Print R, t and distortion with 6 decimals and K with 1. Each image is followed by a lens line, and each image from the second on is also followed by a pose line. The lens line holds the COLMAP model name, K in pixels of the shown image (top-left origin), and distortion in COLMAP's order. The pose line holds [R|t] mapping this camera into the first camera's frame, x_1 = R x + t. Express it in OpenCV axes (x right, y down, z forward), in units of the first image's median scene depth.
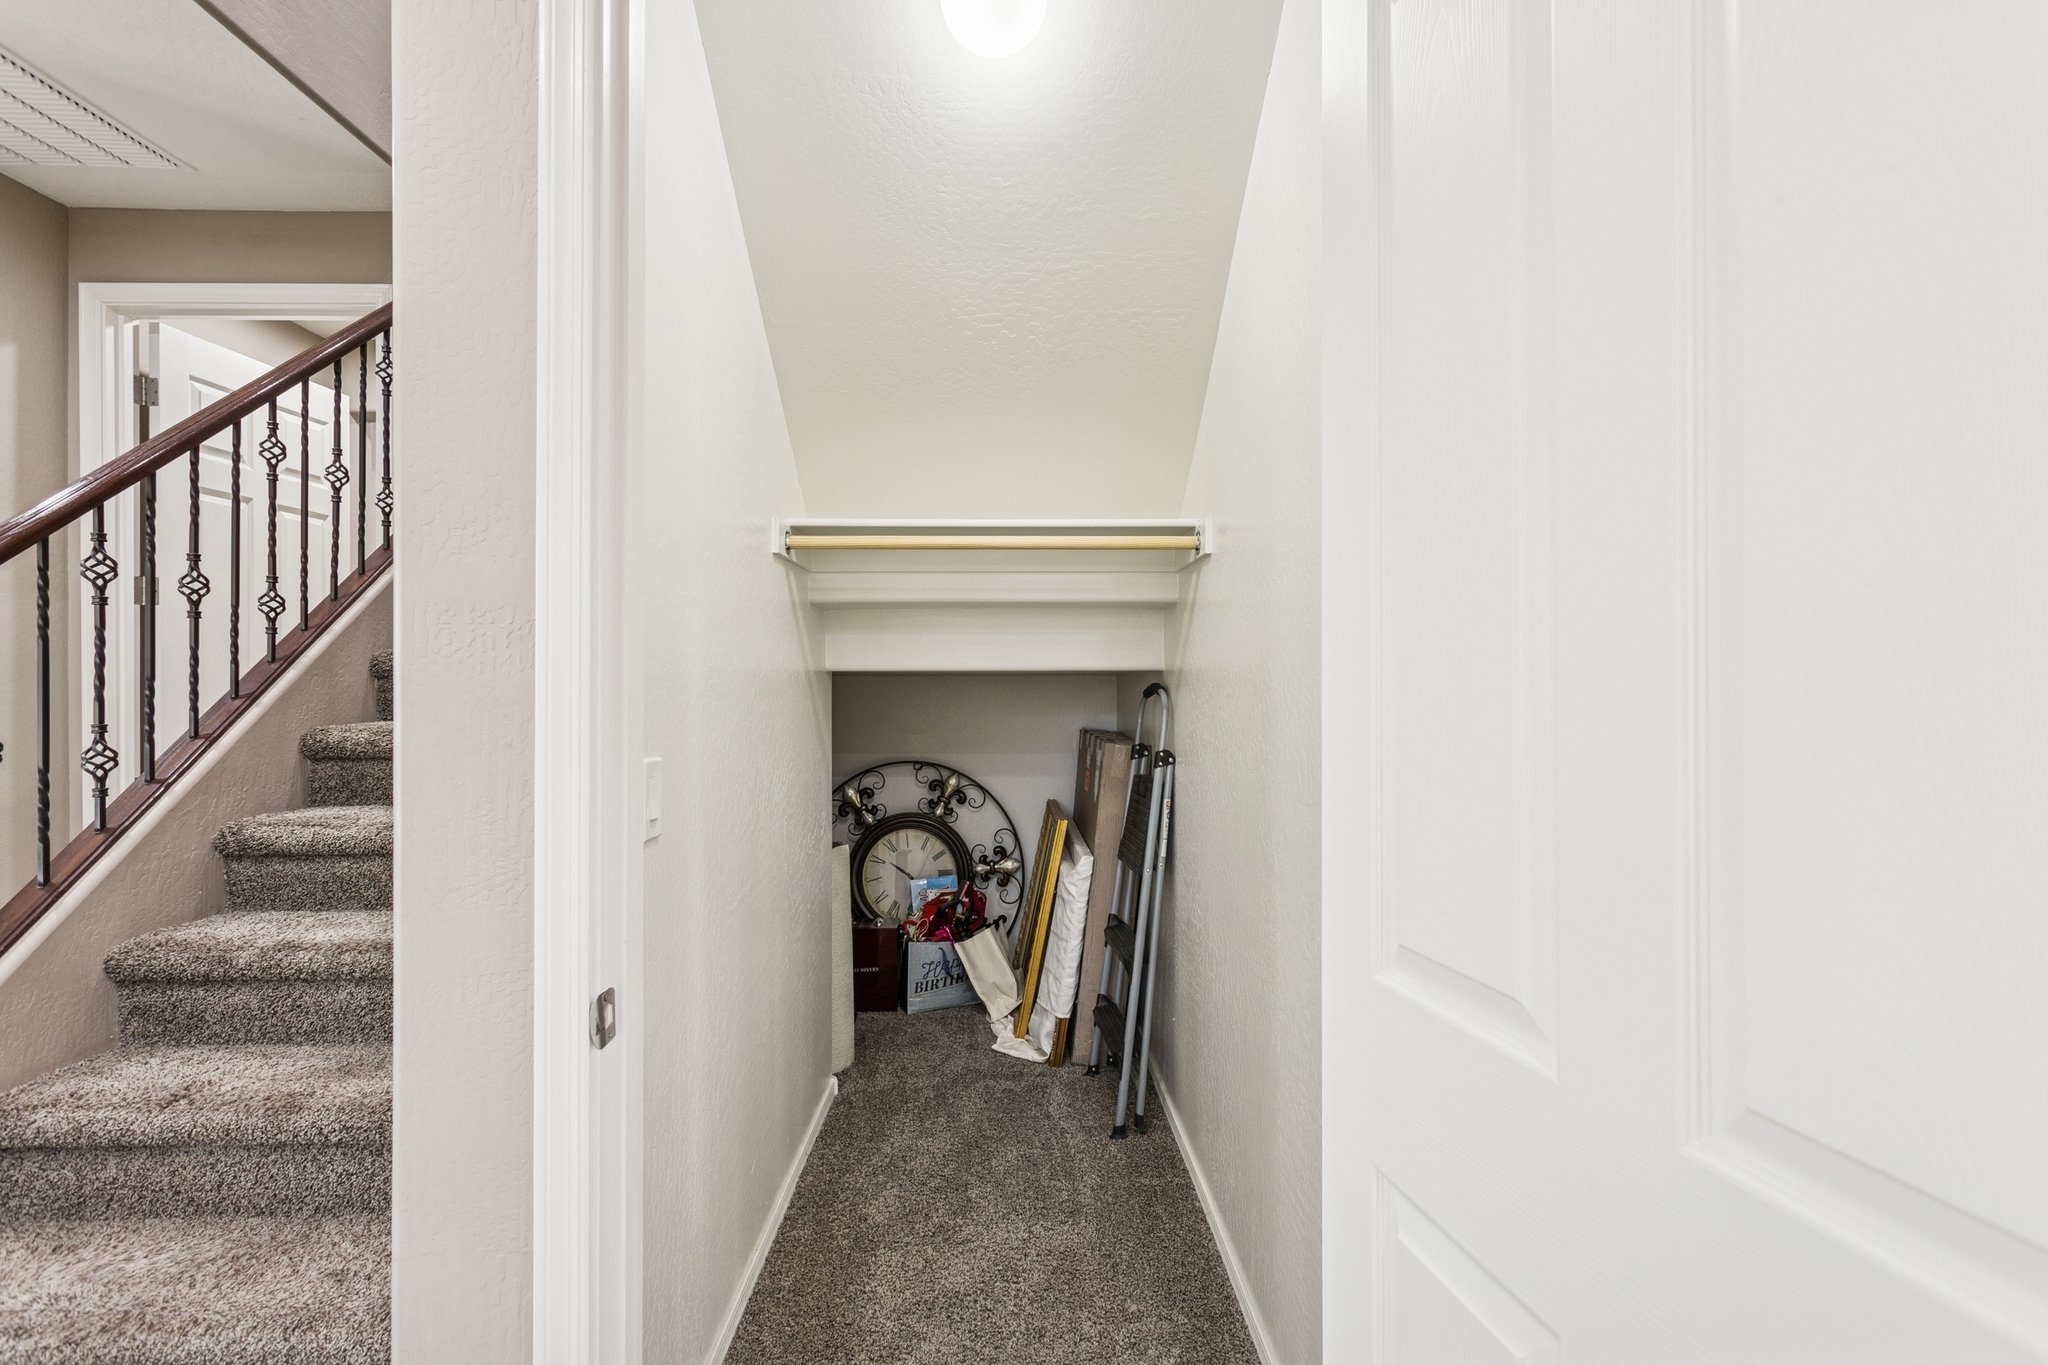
lens RADIAL K [[996.6, 0, 1024.0], [0, 996.6, 682.5], [0, 0, 1]] dist [-0.000008, 0.000003]
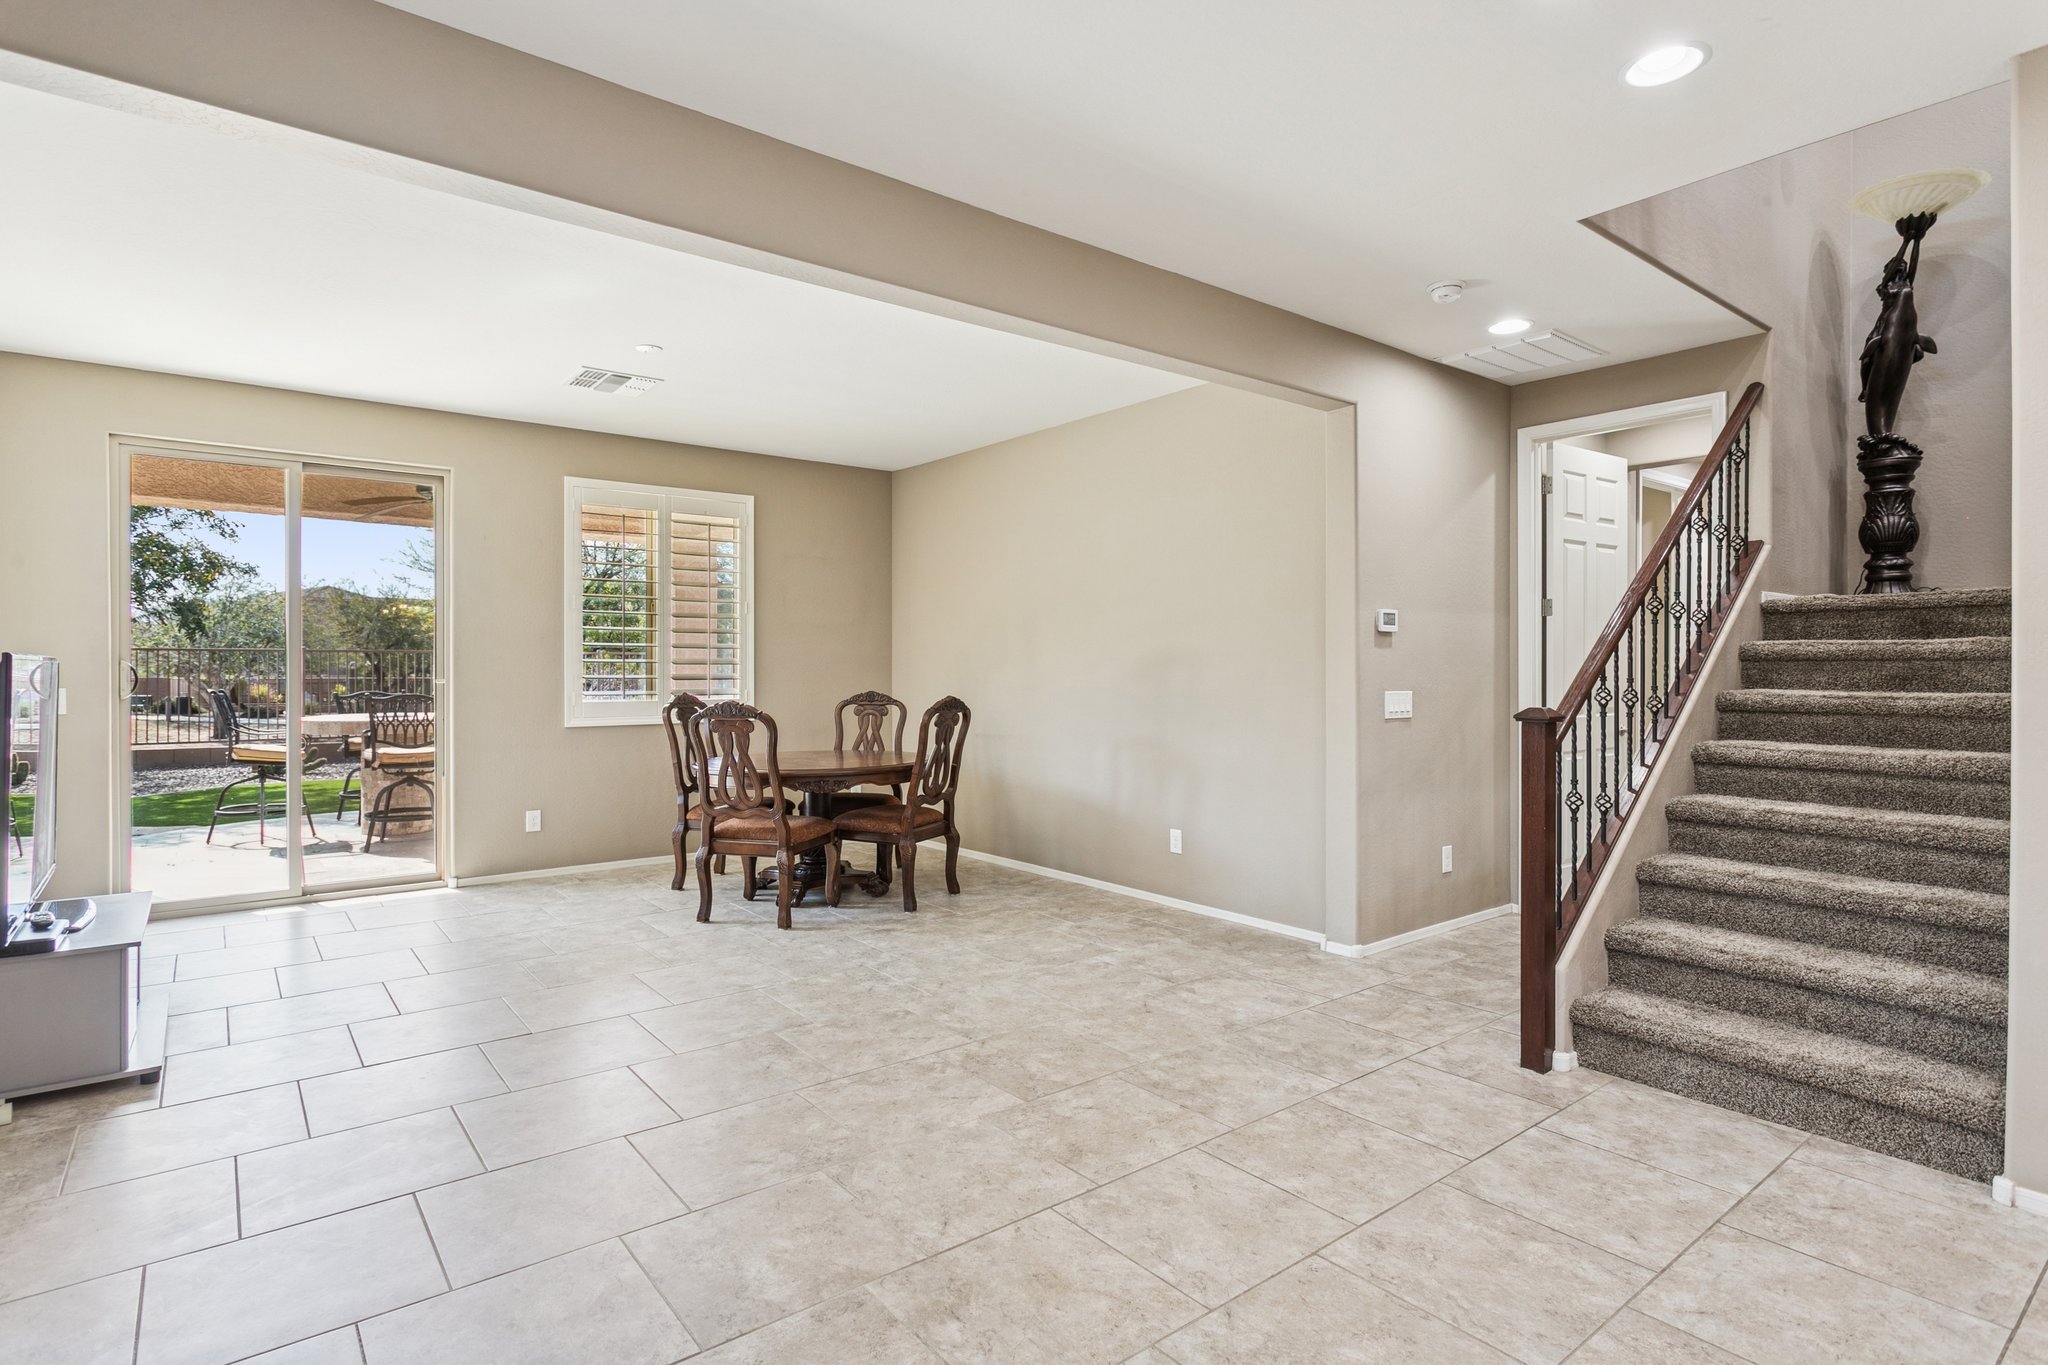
lens RADIAL K [[1034.1, 0, 1024.0], [0, 1034.1, 682.5], [0, 0, 1]] dist [0.000031, 0.001992]
pose [[0.599665, 0.003344, -0.800245, -0.054806], [0.008422, 0.999910, 0.010489, 0.004027], [0.800207, -0.013030, 0.599582, -1.065224]]
